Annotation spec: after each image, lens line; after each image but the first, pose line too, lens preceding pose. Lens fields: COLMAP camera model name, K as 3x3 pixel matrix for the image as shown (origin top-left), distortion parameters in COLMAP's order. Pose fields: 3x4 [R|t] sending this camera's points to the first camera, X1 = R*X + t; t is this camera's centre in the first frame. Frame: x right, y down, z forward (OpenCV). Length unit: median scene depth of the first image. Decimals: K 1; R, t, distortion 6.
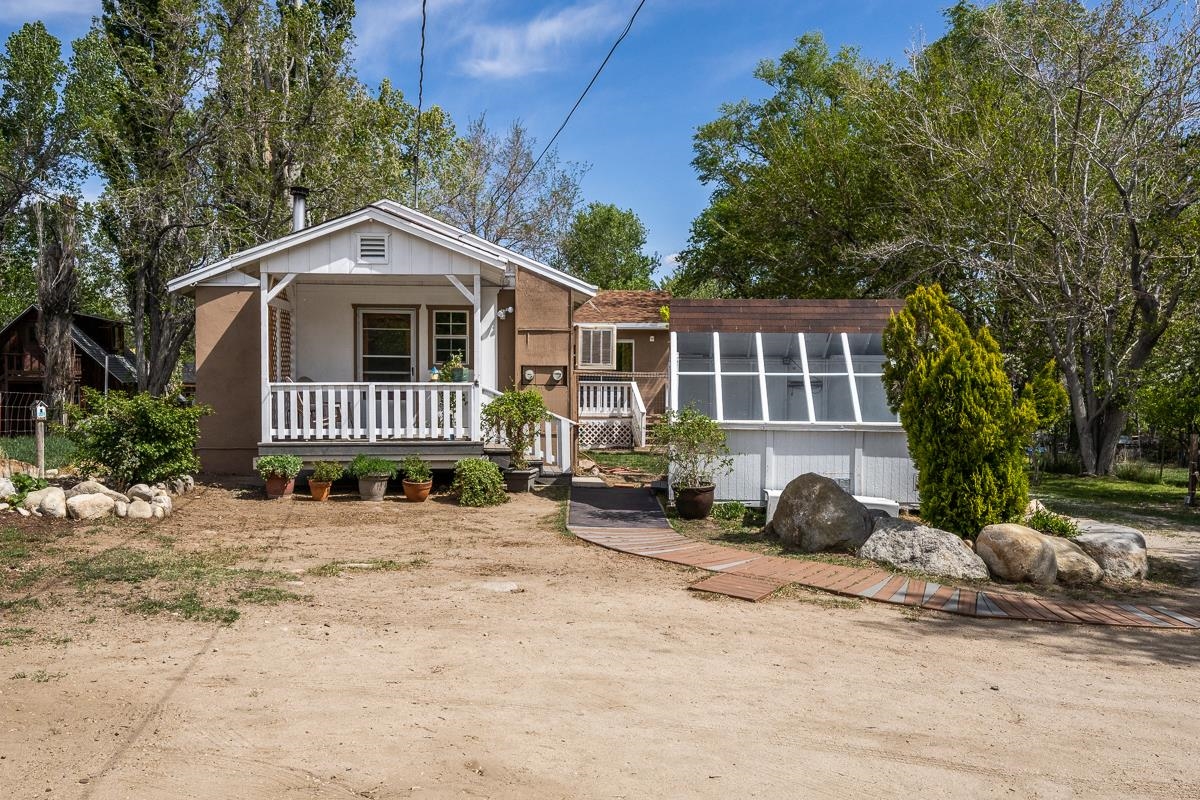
lens RADIAL K [[1077.5, 0, 600.0], [0, 1077.5, 400.0], [0, 0, 1]] dist [0.004279, 0.004521]
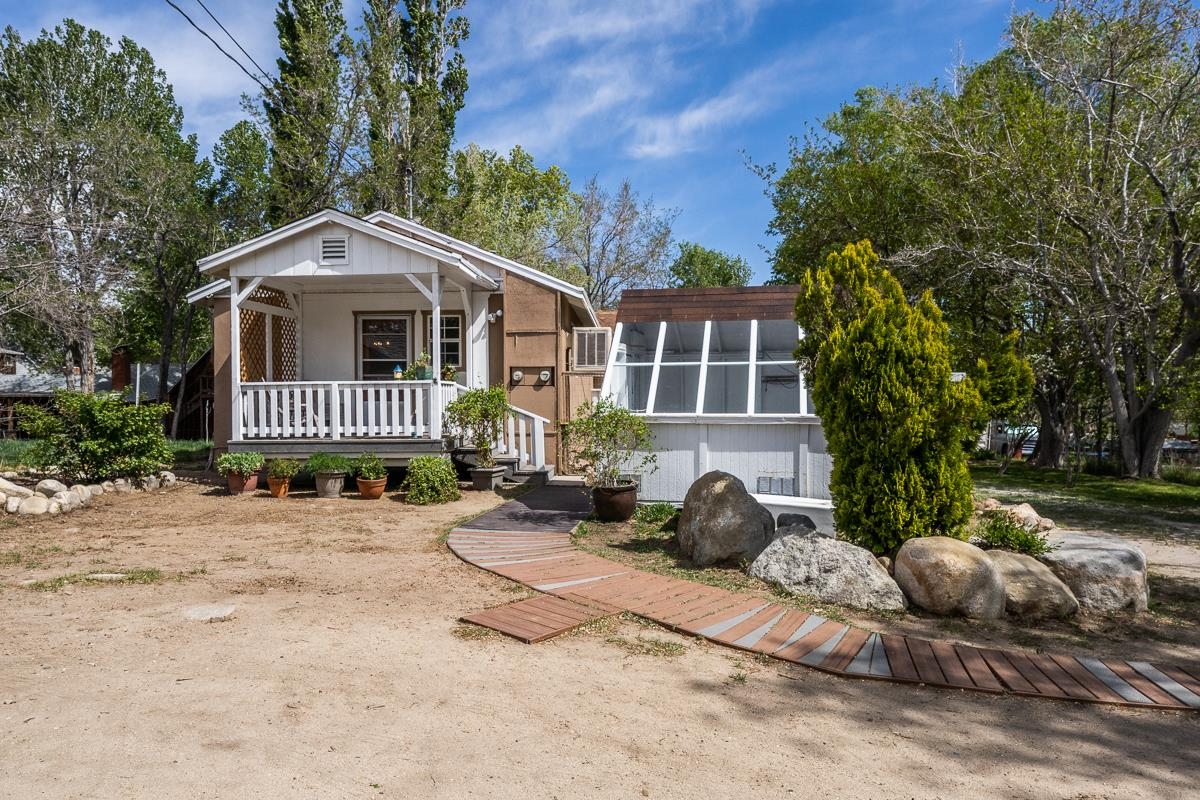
lens RADIAL K [[845.3, 0, 596.6], [0, 845.3, 409.9], [0, 0, 1]] dist [0.002126, -0.001371]
pose [[0.985799, -0.008044, -0.167738, 0.168430], [0.006615, 0.999937, -0.009074, 0.019796], [0.167800, 0.007836, 0.985790, 0.256746]]
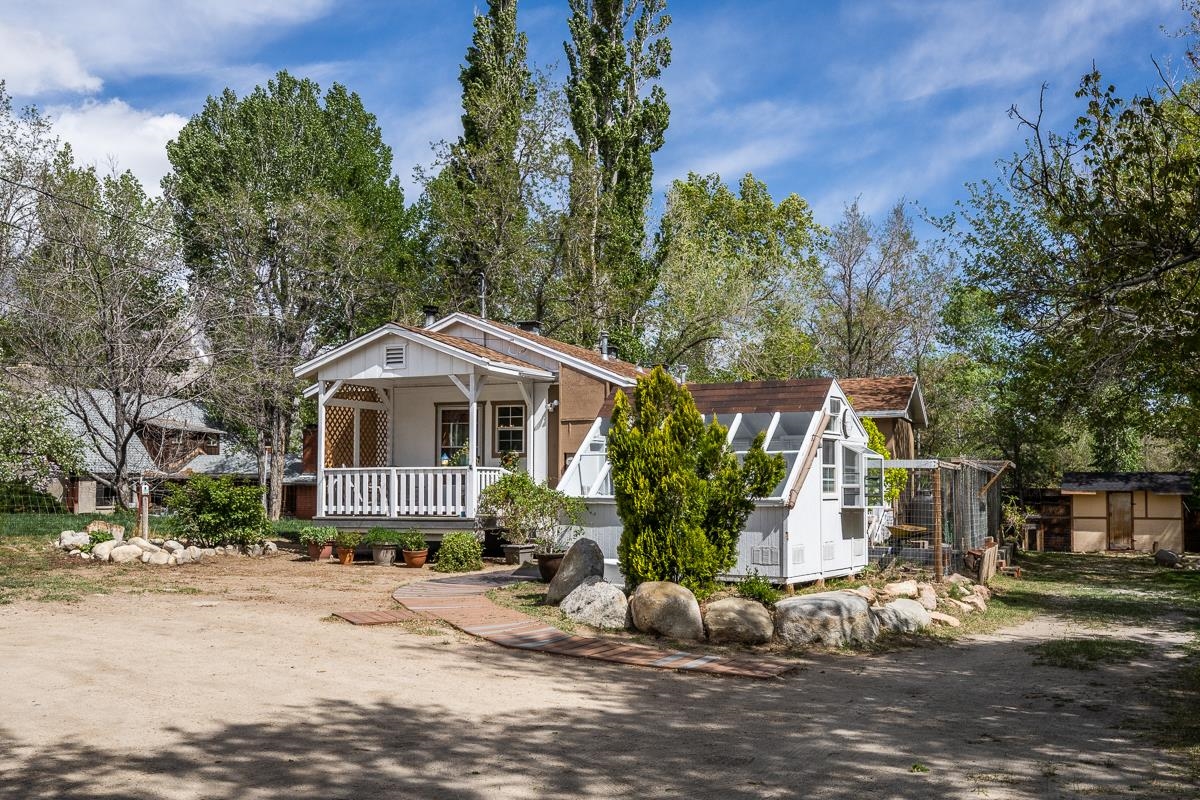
lens RADIAL K [[1205.7, 0, 602.4], [0, 1205.7, 432.4], [0, 0, 1]] dist [0.005007, -0.005106]
pose [[0.883825, -0.024982, -0.467150, 0.628000], [-0.005831, 0.997907, -0.064397, 0.030060], [0.467782, 0.059640, 0.881830, -0.076403]]
